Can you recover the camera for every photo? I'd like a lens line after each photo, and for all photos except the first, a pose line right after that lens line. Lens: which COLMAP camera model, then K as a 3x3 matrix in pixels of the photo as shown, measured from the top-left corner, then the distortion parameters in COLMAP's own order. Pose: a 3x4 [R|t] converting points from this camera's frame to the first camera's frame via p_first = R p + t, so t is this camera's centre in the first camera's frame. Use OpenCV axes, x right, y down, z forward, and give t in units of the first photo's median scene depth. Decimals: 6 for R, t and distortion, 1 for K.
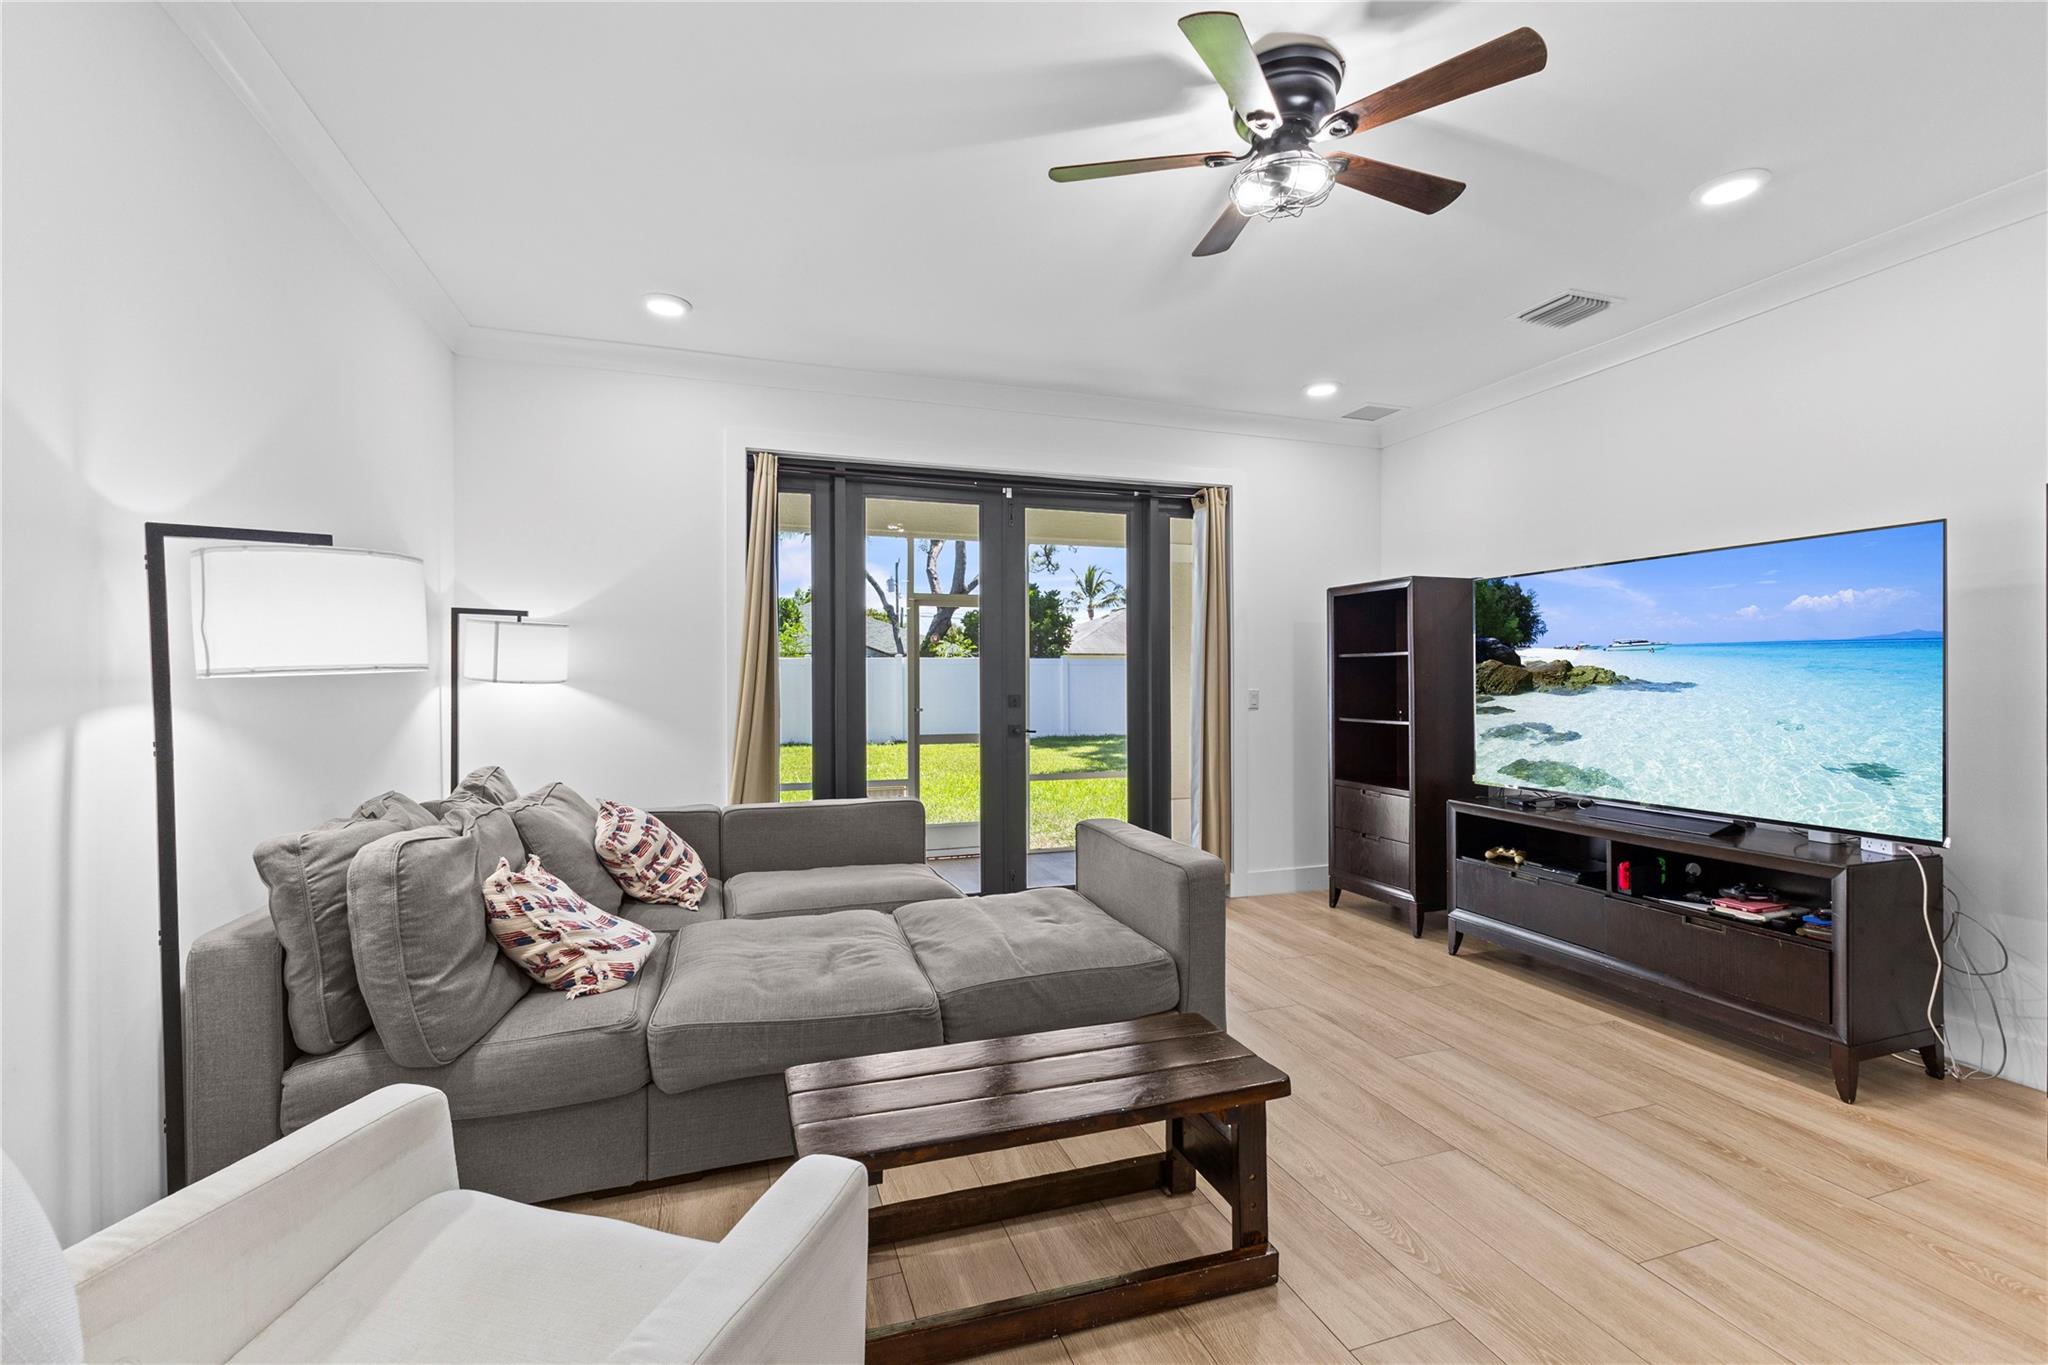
lens RADIAL K [[885.0, 0, 1029.8], [0, 885.0, 682.6], [0, 0, 1]] dist [0.009039, -0.000337]
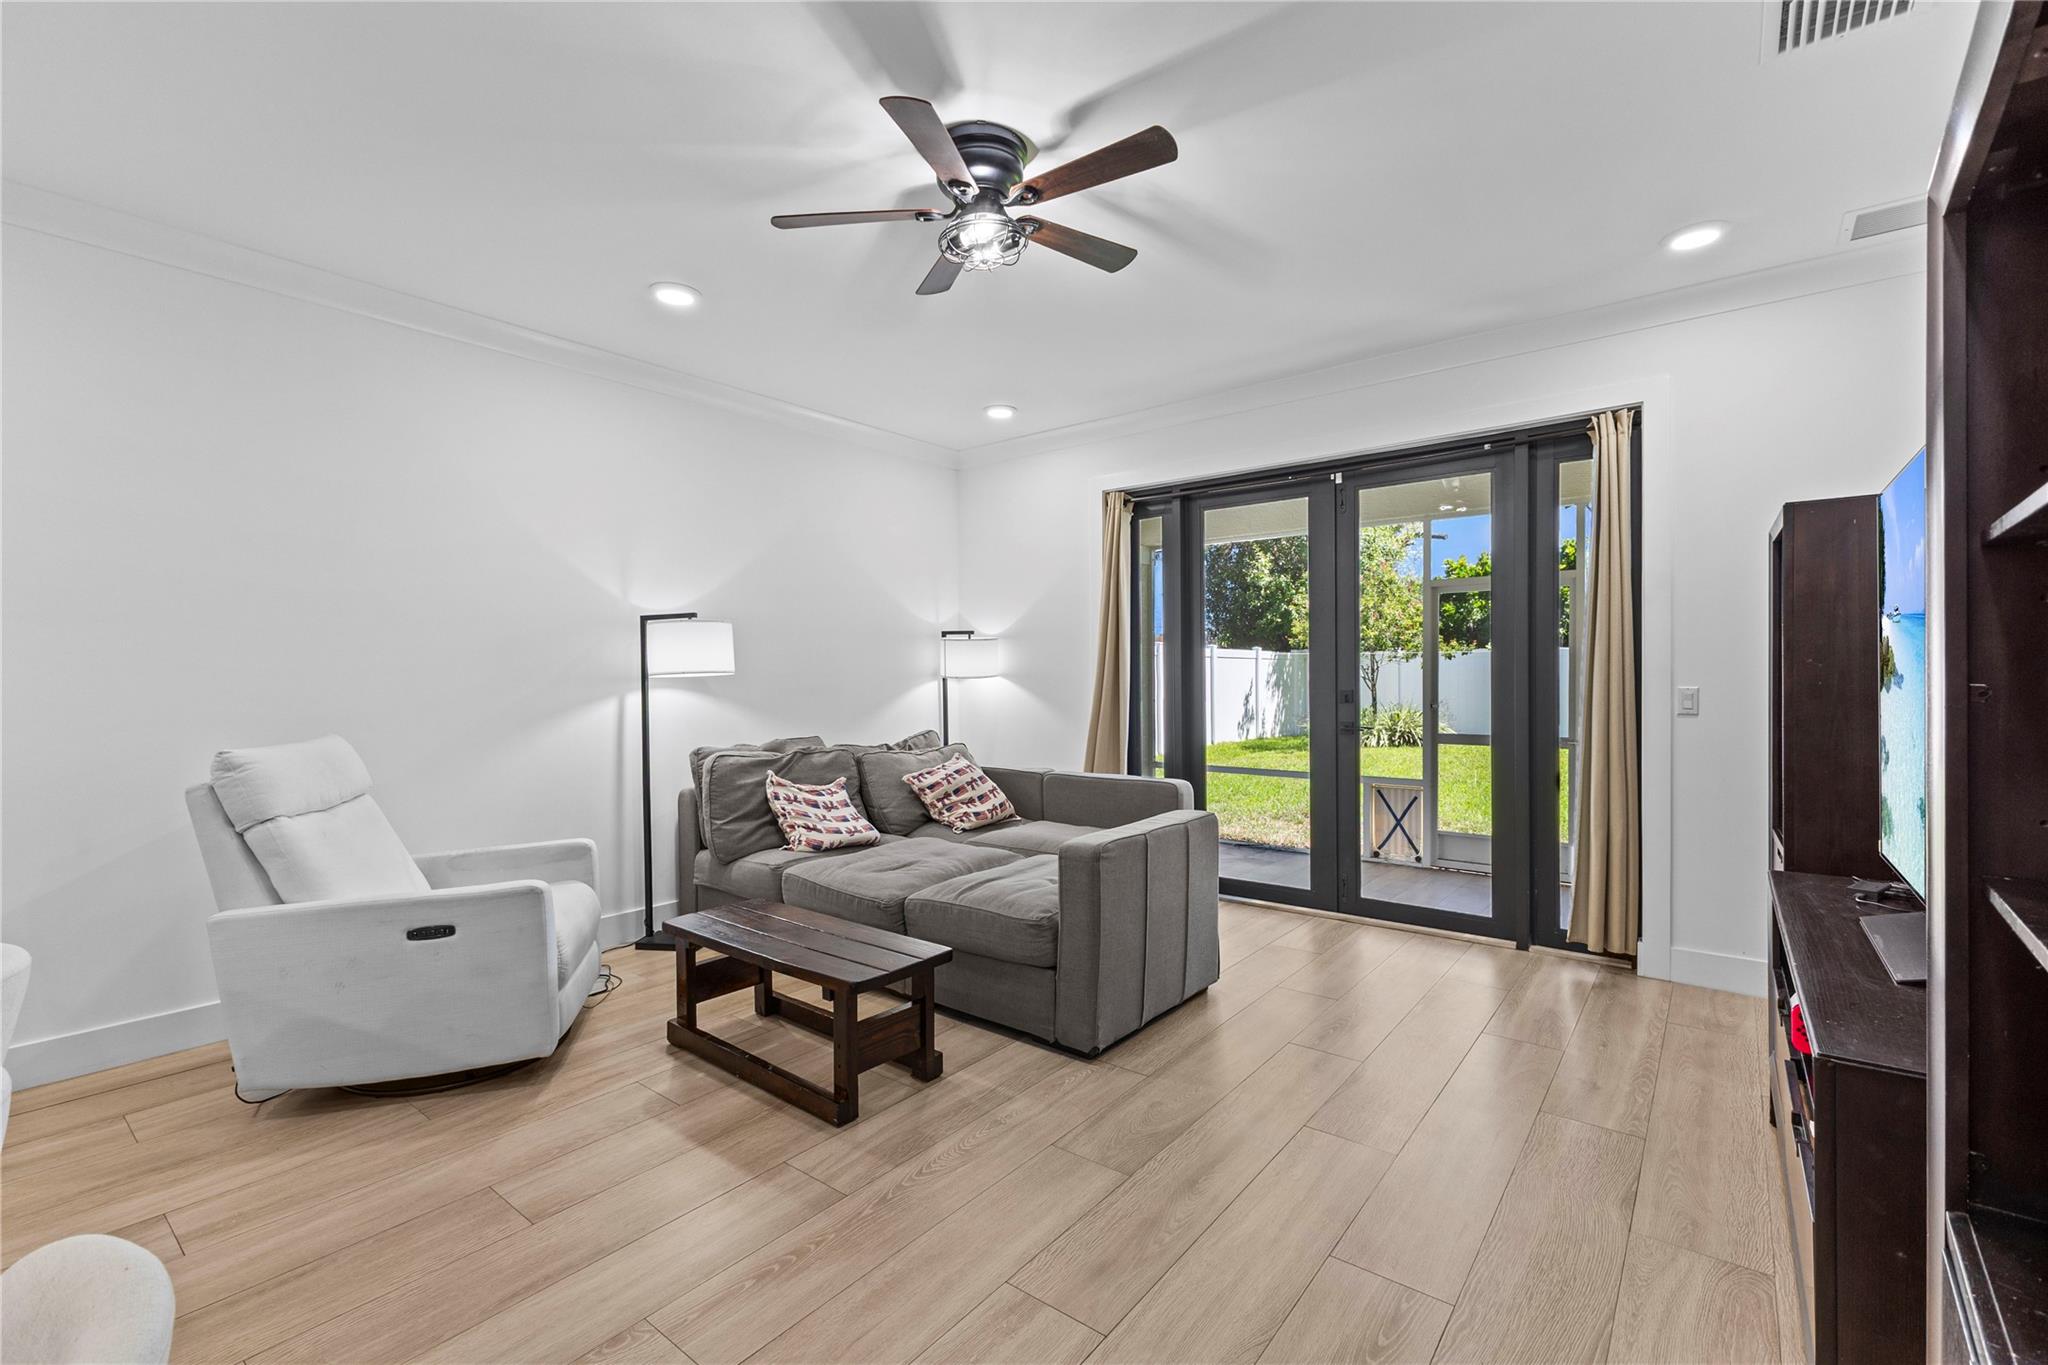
lens RADIAL K [[885.0, 0, 1020.3], [0, 885.0, 681.0], [0, 0, 1]] dist [0.009039, -0.000337]
pose [[0.535824, 0.004632, -0.844317, 0.678625], [0.002305, 0.999973, 0.006949, -0.003997], [0.844327, -0.005669, 0.535799, 0.225103]]
